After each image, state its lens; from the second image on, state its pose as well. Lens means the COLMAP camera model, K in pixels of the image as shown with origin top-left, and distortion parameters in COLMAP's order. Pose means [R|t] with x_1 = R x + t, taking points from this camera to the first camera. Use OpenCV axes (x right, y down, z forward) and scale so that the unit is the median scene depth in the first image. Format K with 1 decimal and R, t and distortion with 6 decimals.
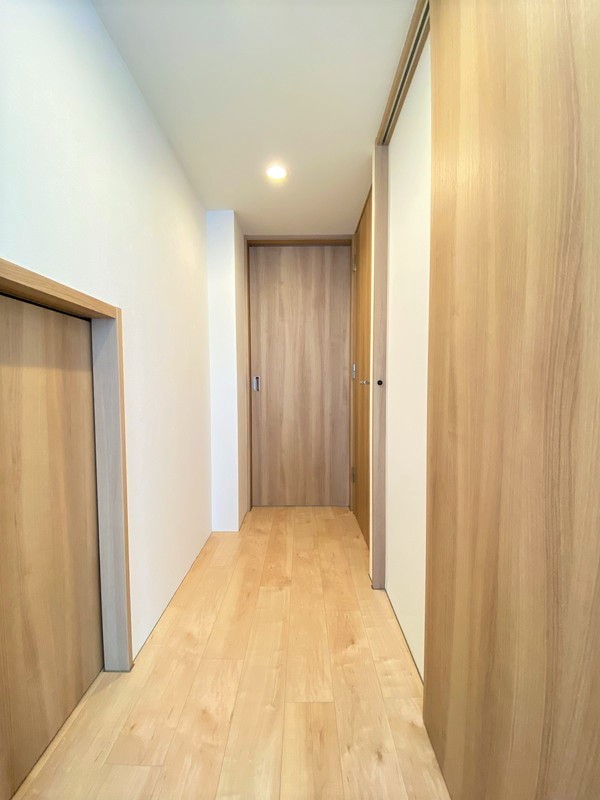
lens RADIAL K [[330.1, 0, 299.0], [0, 330.1, 400.4], [0, 0, 1]] dist [-0.027302, -0.000949]
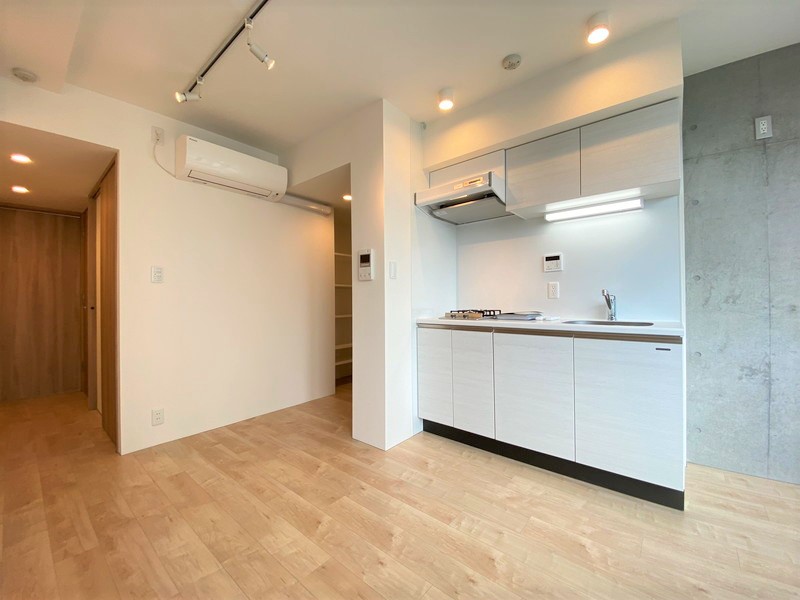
lens RADIAL K [[330.1, 0, 397.3], [0, 330.1, 303.6], [0, 0, 1]] dist [-0.027302, -0.000949]
pose [[0.638729, -0.000294, 0.769432, -0.048786], [0.034040, 0.999032, -0.027876, 0.023924], [-0.768678, 0.043996, 0.638121, -1.059712]]
